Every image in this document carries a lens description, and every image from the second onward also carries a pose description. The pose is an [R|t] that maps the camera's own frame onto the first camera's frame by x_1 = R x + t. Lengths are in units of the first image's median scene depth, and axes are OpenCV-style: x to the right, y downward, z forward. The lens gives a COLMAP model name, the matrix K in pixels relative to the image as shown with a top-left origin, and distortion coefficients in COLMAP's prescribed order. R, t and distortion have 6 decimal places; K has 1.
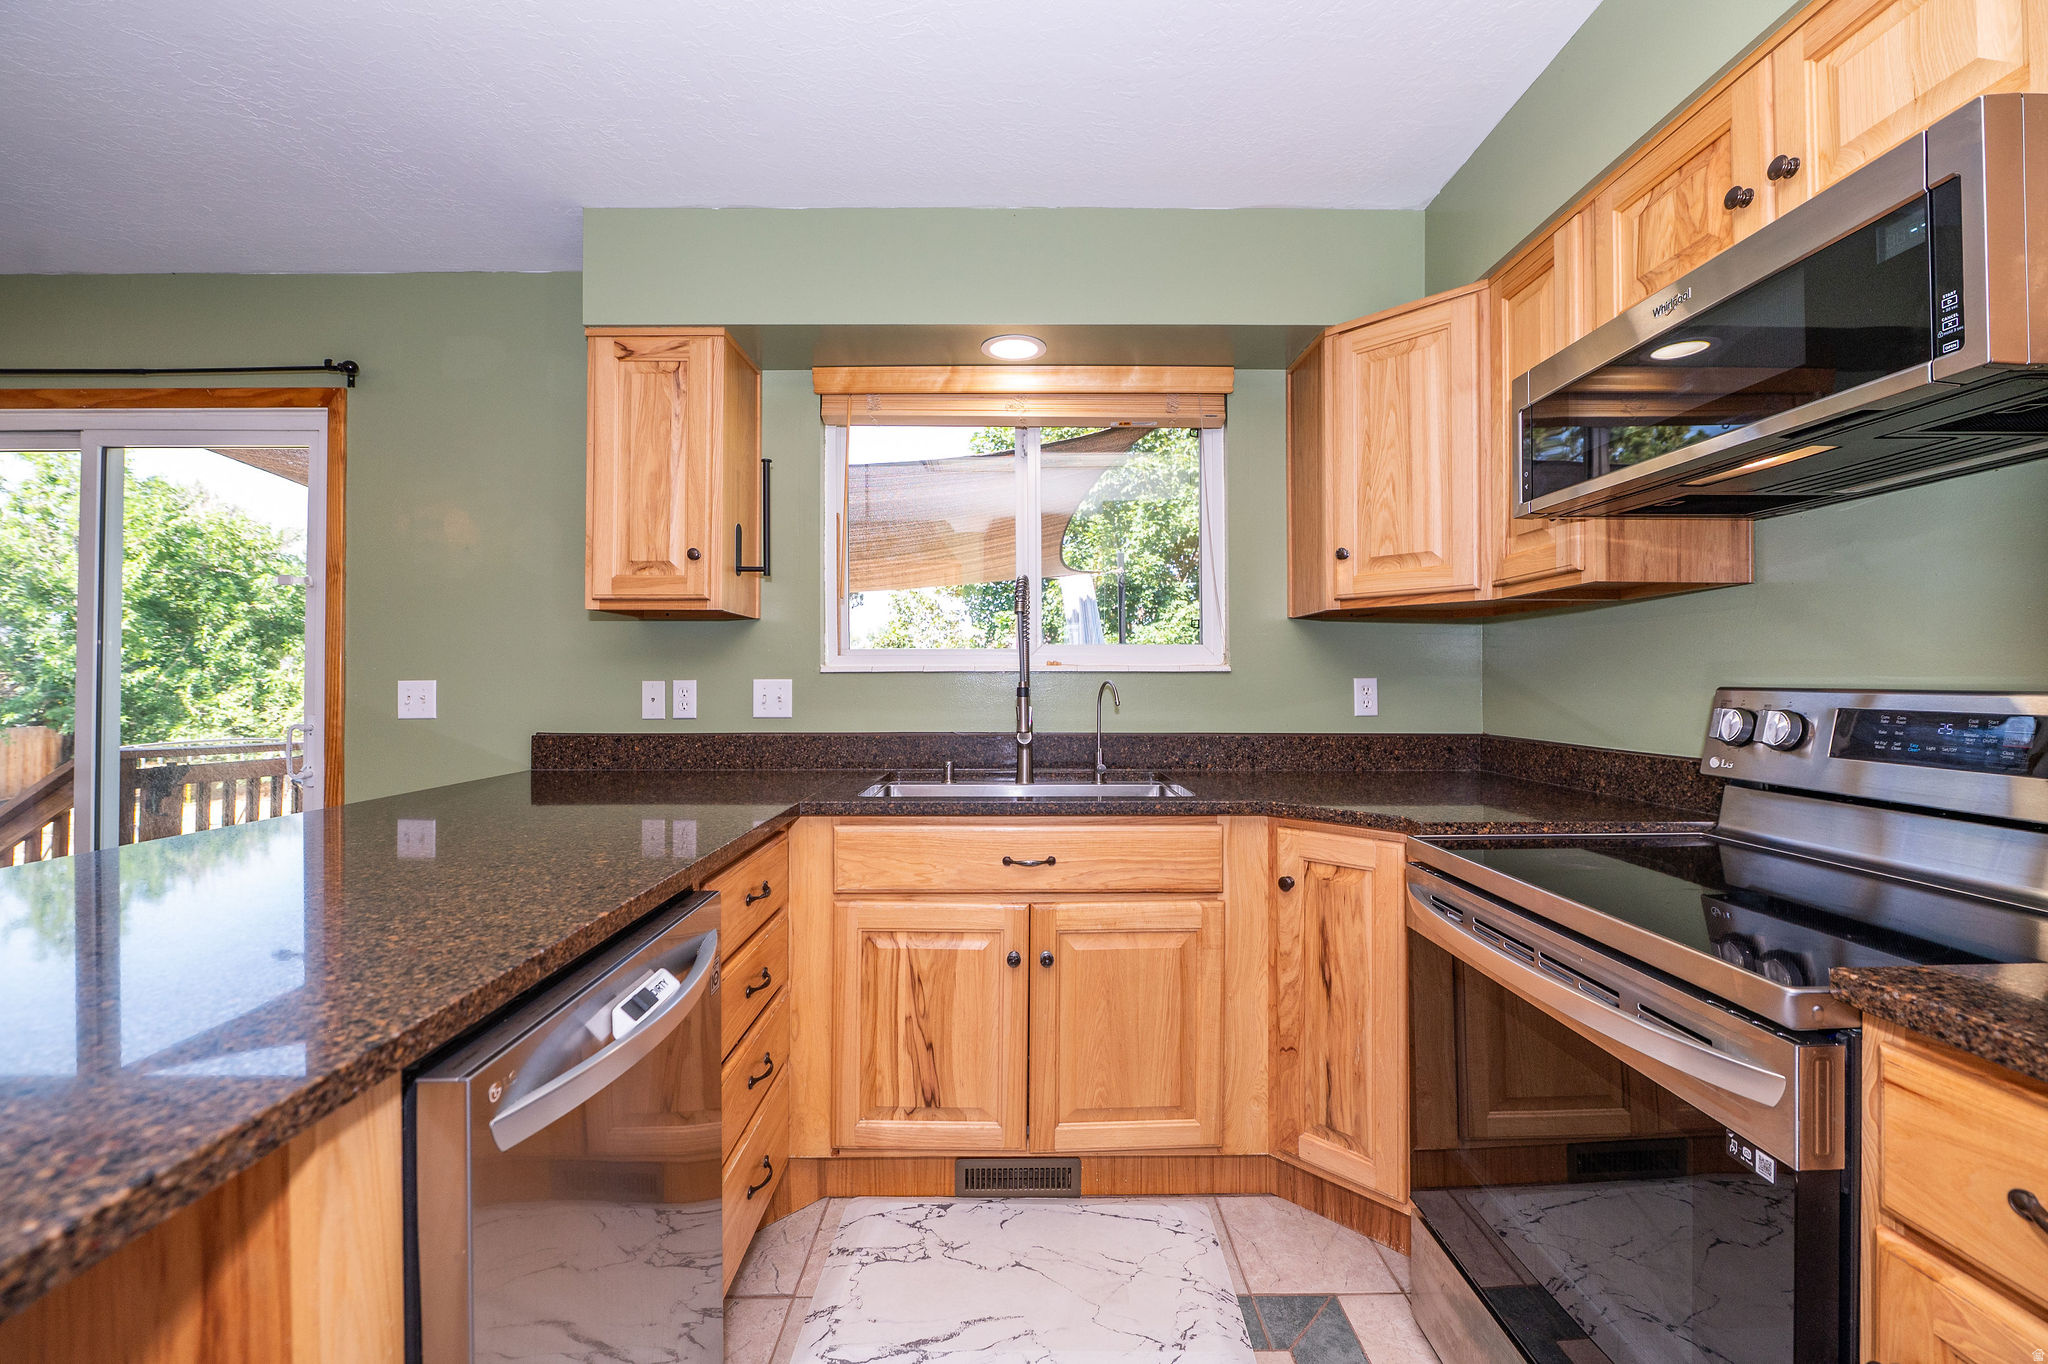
lens RADIAL K [[809.8, 0, 1026.8], [0, 809.8, 673.6], [0, 0, 1]] dist [-0.010270, -0.001716]
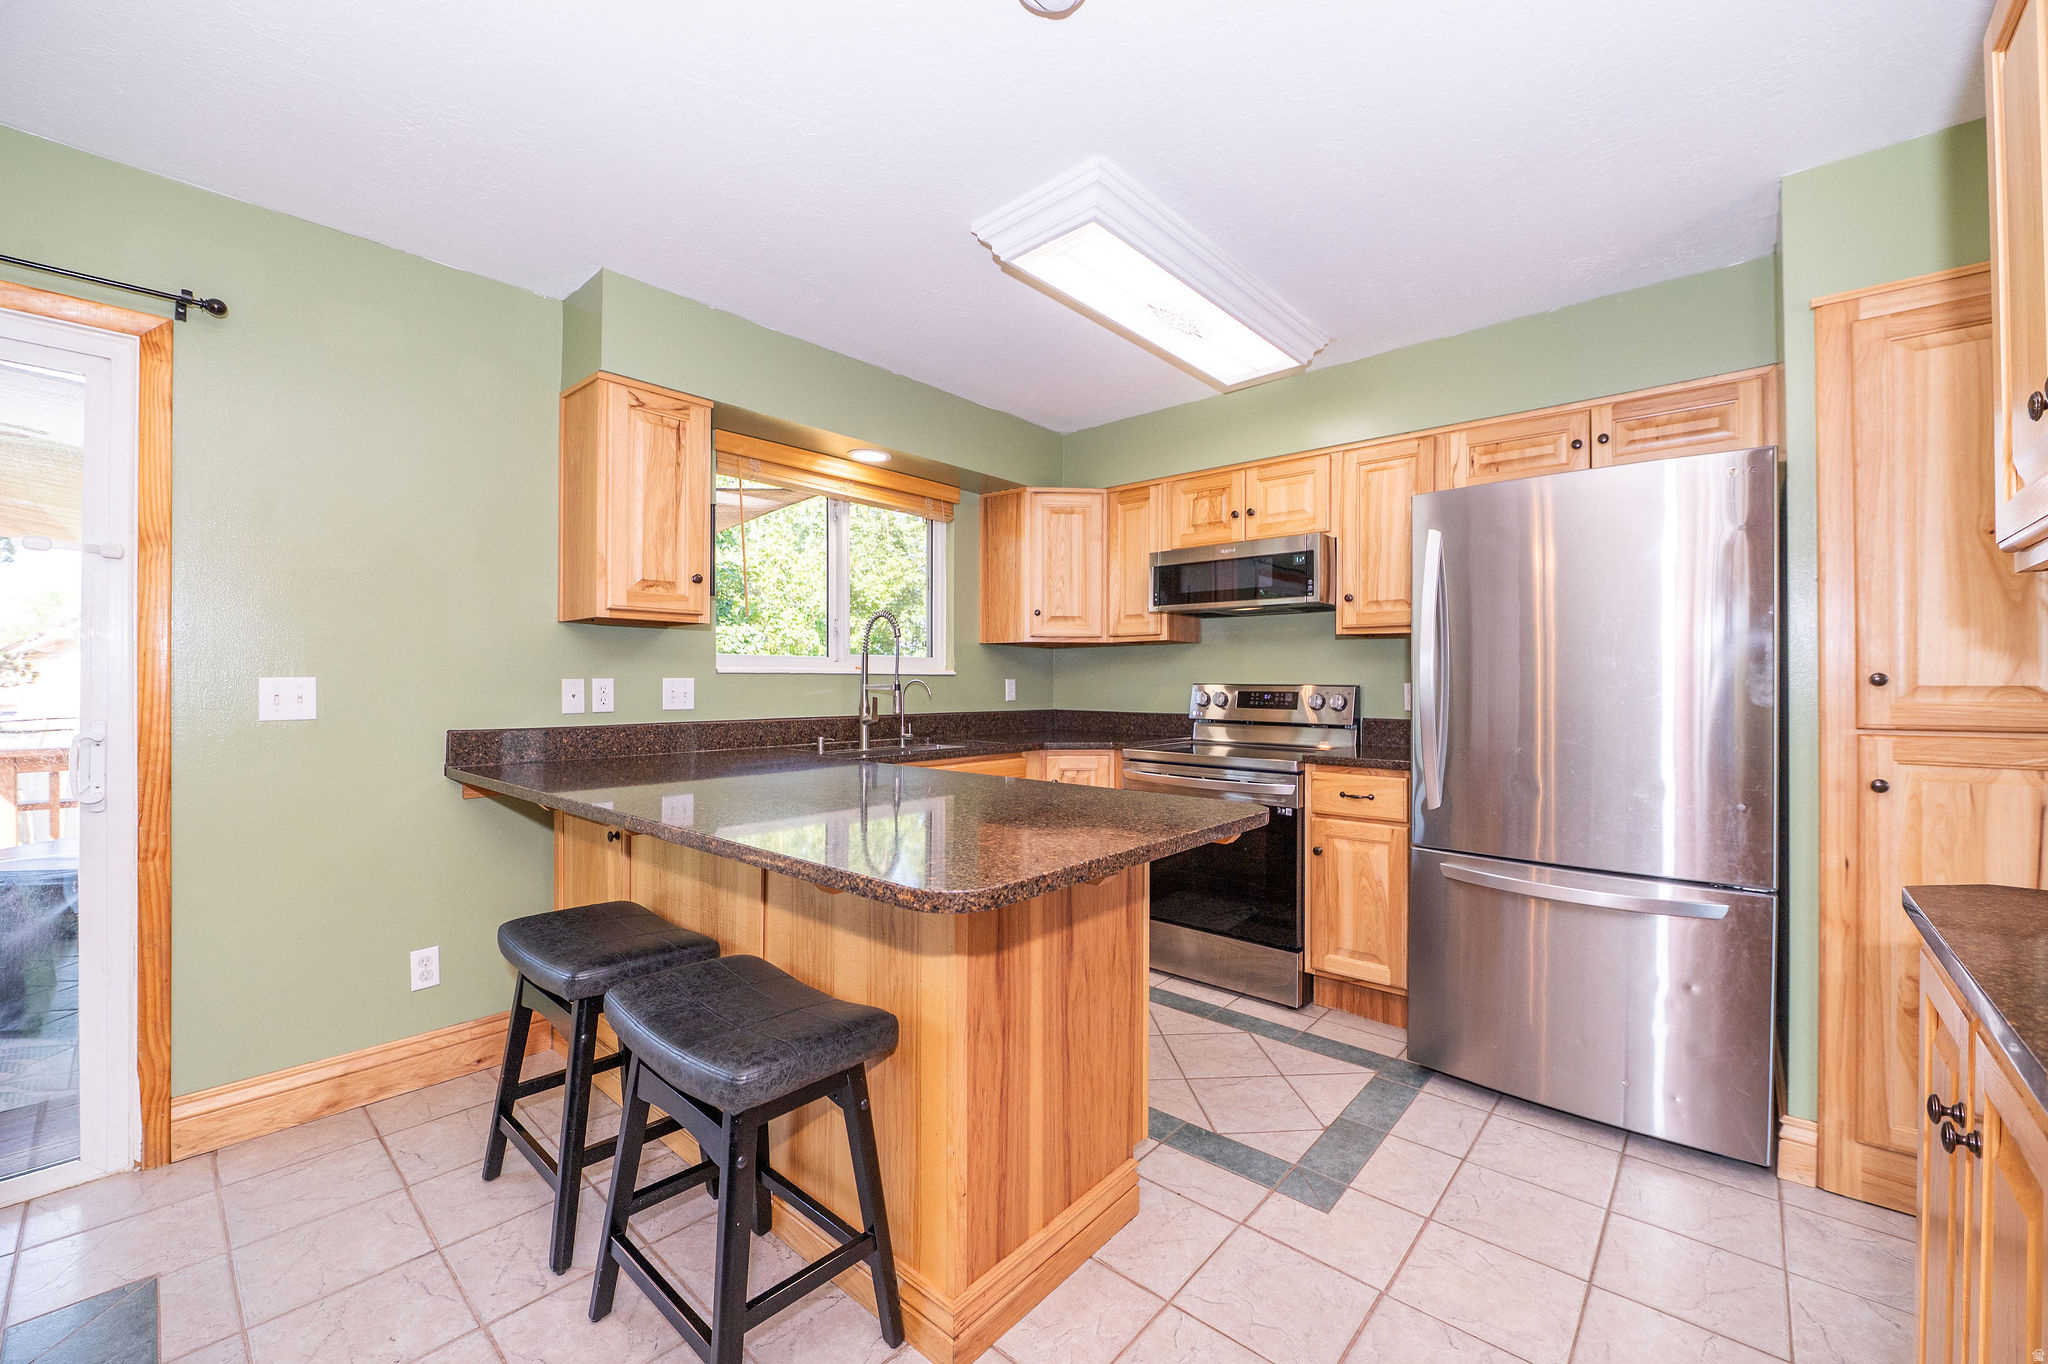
lens RADIAL K [[809.8, 0, 1022.3], [0, 809.8, 677.5], [0, 0, 1]] dist [-0.010270, -0.001716]
pose [[0.668288, 0.005641, 0.743881, -0.885587], [-0.008401, 0.999965, -0.000037, 0.001936], [-0.743855, -0.006224, 0.668312, -0.193794]]
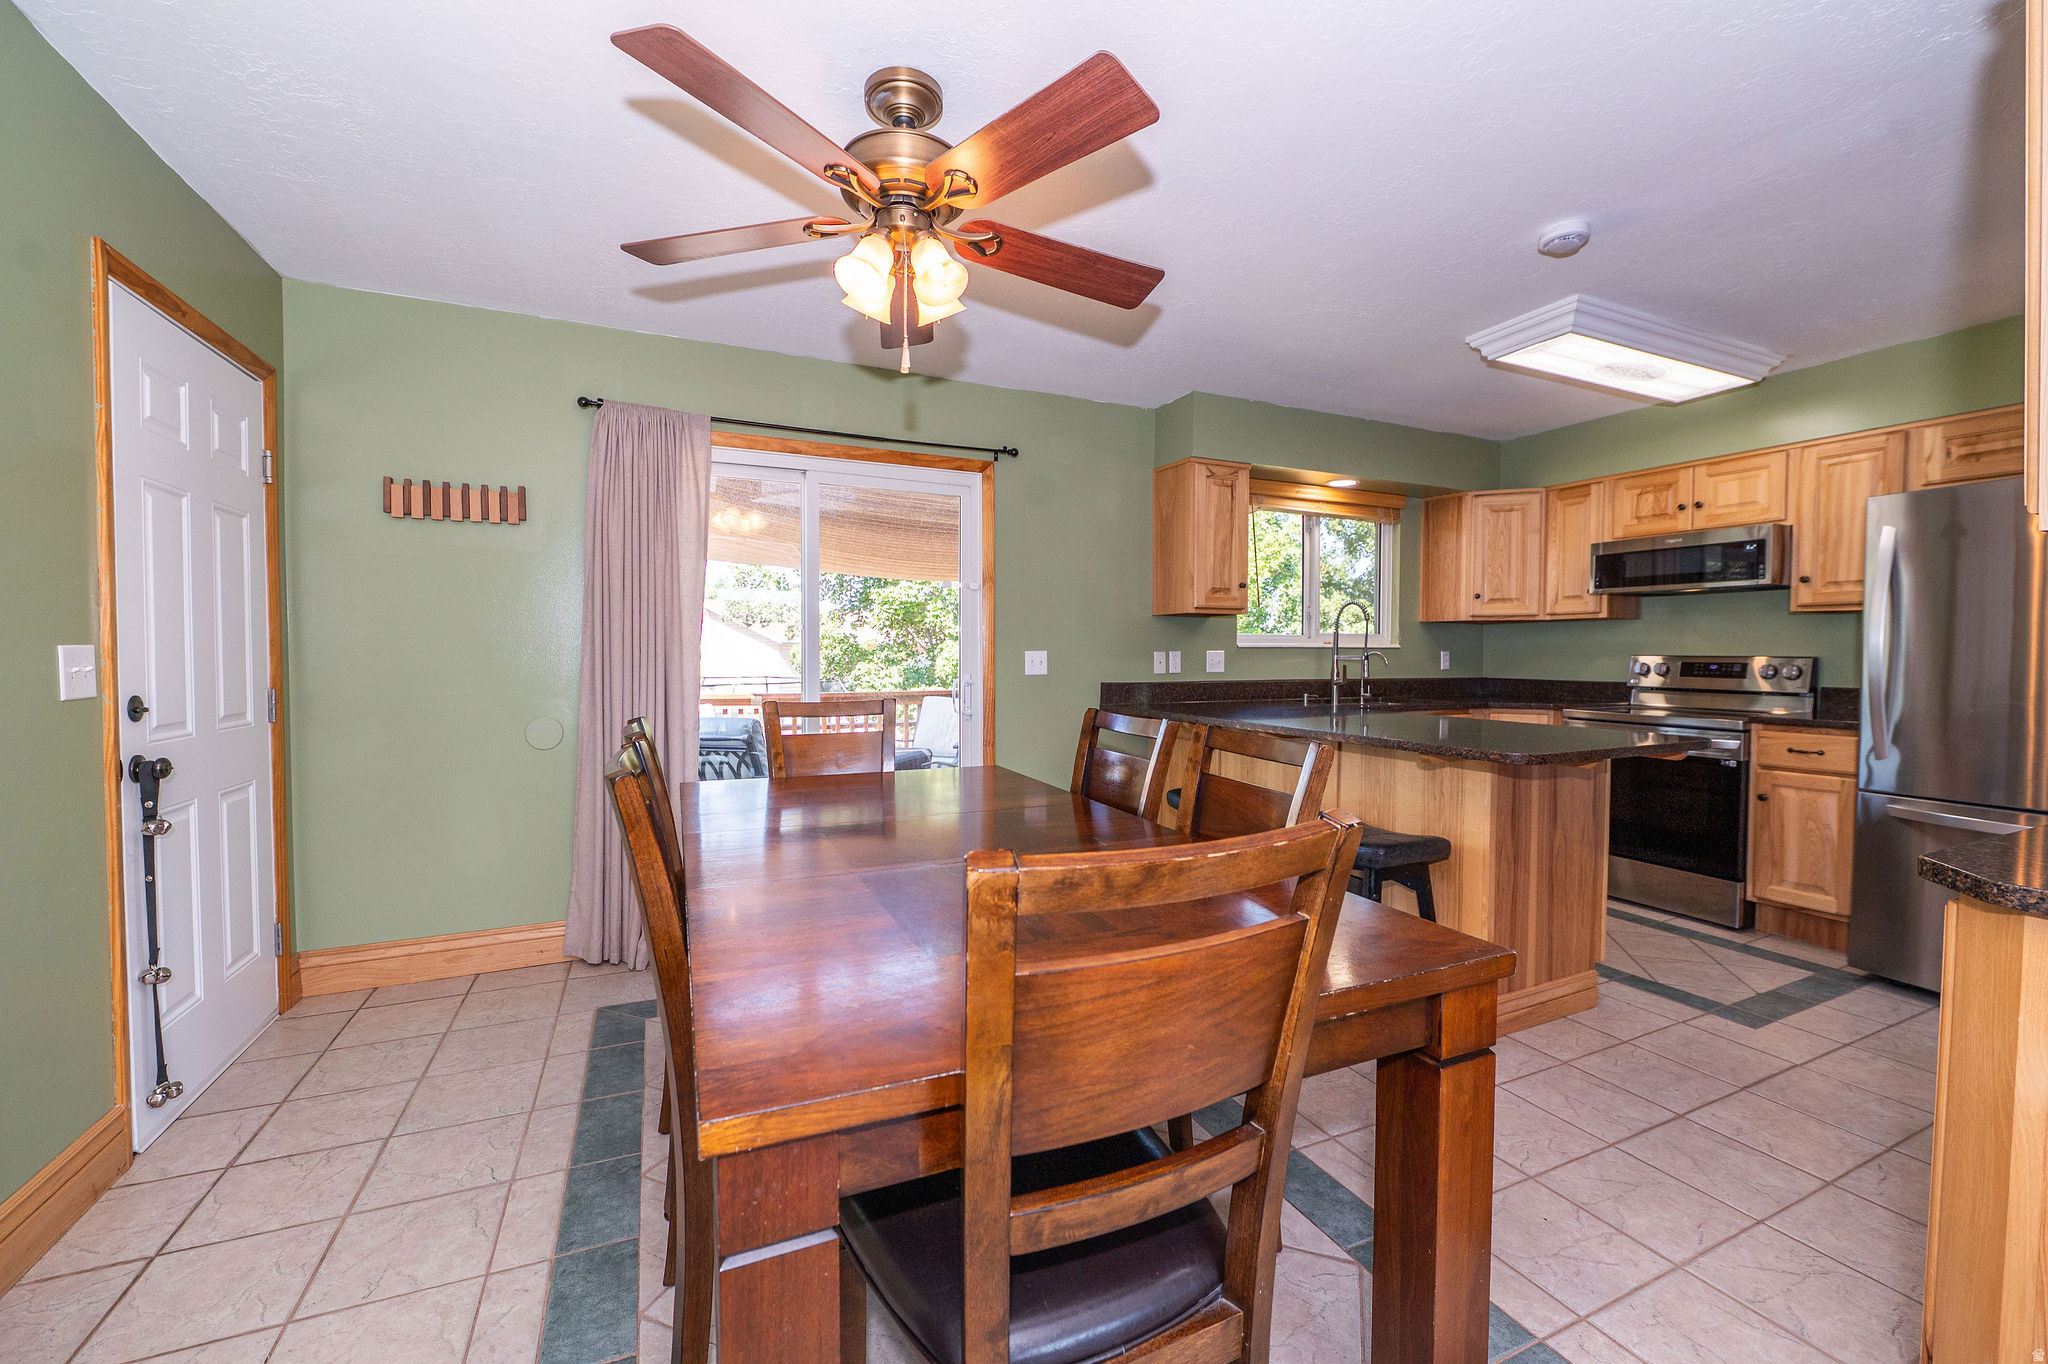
lens RADIAL K [[809.8, 0, 1023.2], [0, 809.8, 675.5], [0, 0, 1]] dist [-0.010270, -0.001716]
pose [[0.912159, -0.010373, 0.409706, -1.458053], [-0.004797, 0.999341, 0.035980, -0.001536], [-0.409809, -0.034785, 0.911508, -0.463864]]
